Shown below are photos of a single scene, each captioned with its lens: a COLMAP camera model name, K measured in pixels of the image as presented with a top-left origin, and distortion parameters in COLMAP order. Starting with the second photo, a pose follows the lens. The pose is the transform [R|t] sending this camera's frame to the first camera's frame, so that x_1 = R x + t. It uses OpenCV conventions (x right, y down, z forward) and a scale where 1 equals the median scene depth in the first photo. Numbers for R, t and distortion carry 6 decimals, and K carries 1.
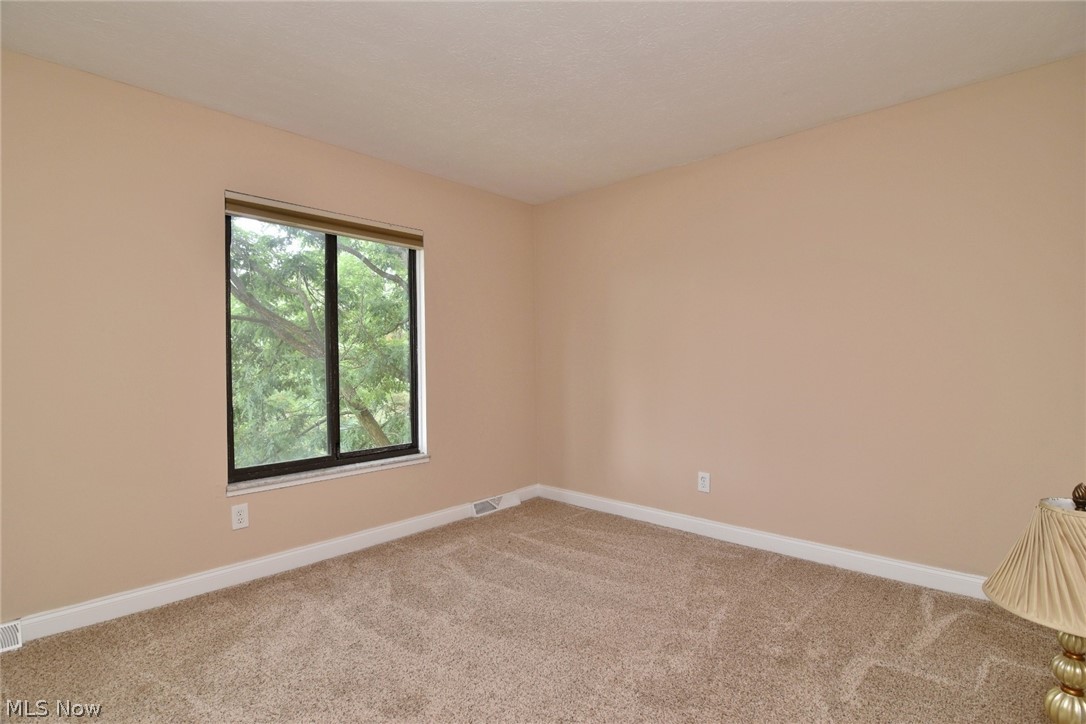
lens RADIAL K [[547.5, 0, 543.0], [0, 547.5, 362.0], [0, 0, 1]] dist [-0.002423, -0.000494]
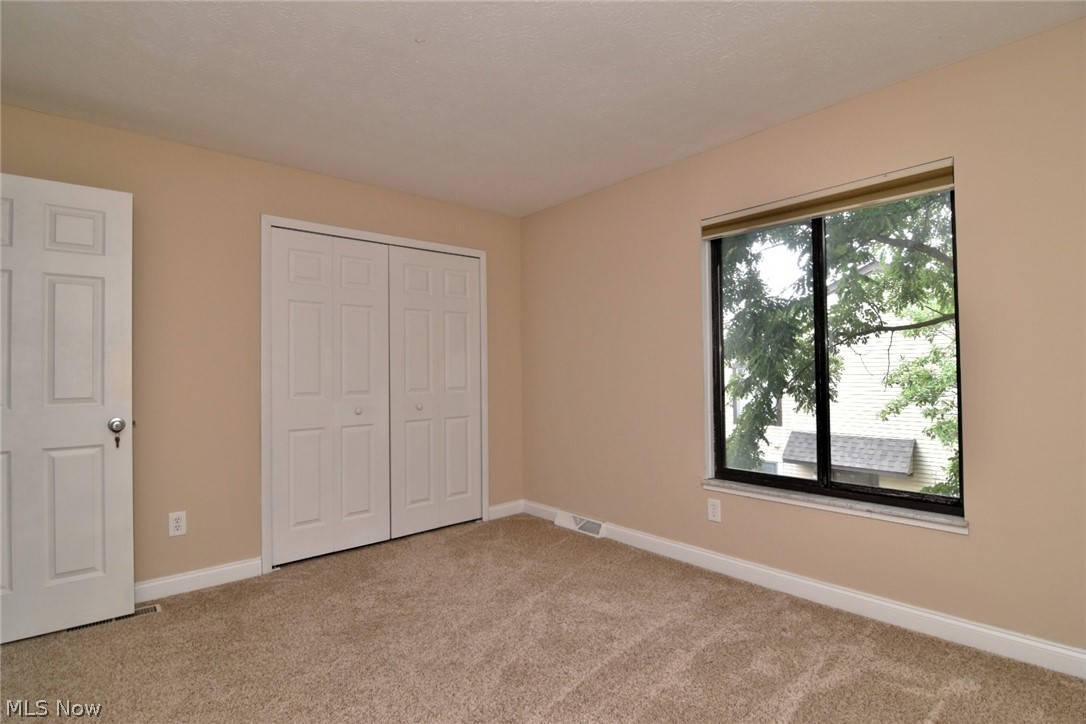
lens RADIAL K [[547.5, 0, 543.0], [0, 547.5, 362.0], [0, 0, 1]] dist [-0.002423, -0.000494]
pose [[-0.133606, -0.004646, -0.991024, 0.579072], [0.015052, 0.999864, -0.006717, -0.014483], [0.990920, -0.015814, -0.133517, 0.795744]]
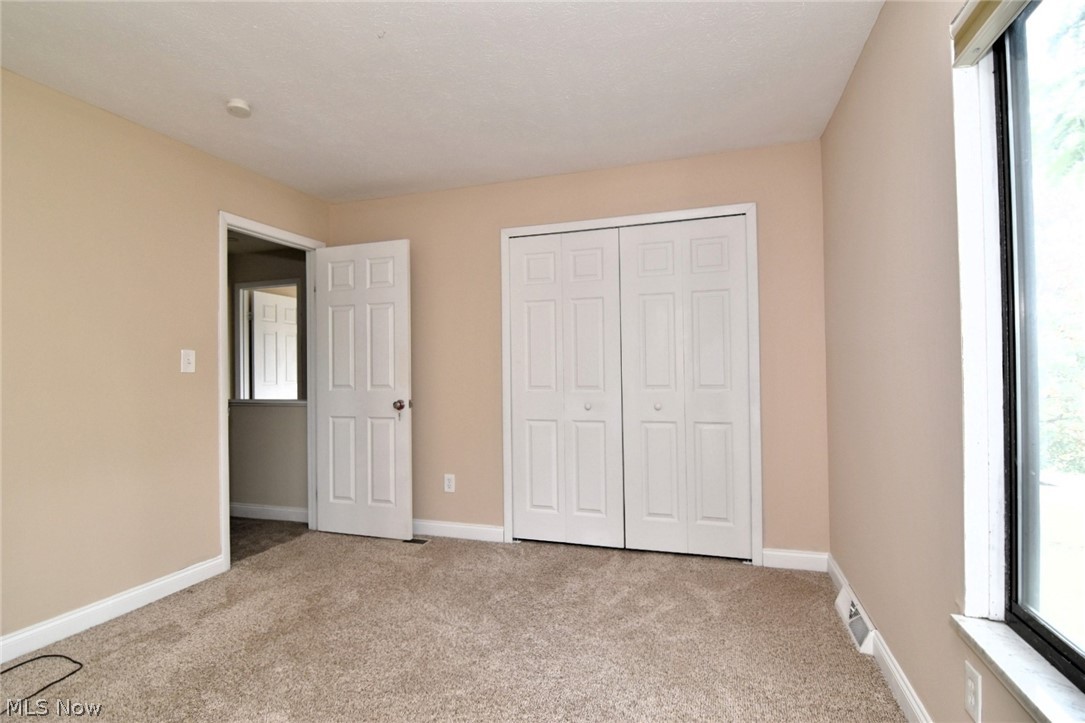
lens RADIAL K [[532.2, 0, 523.0], [0, 532.2, 362.7], [0, 0, 1]] dist [-0.003776, -0.000489]
pose [[-0.926698, 0.017496, -0.375399, -0.029259], [0.023642, 0.999651, -0.011770, -0.003828], [0.375062, -0.019782, -0.926788, 1.255896]]
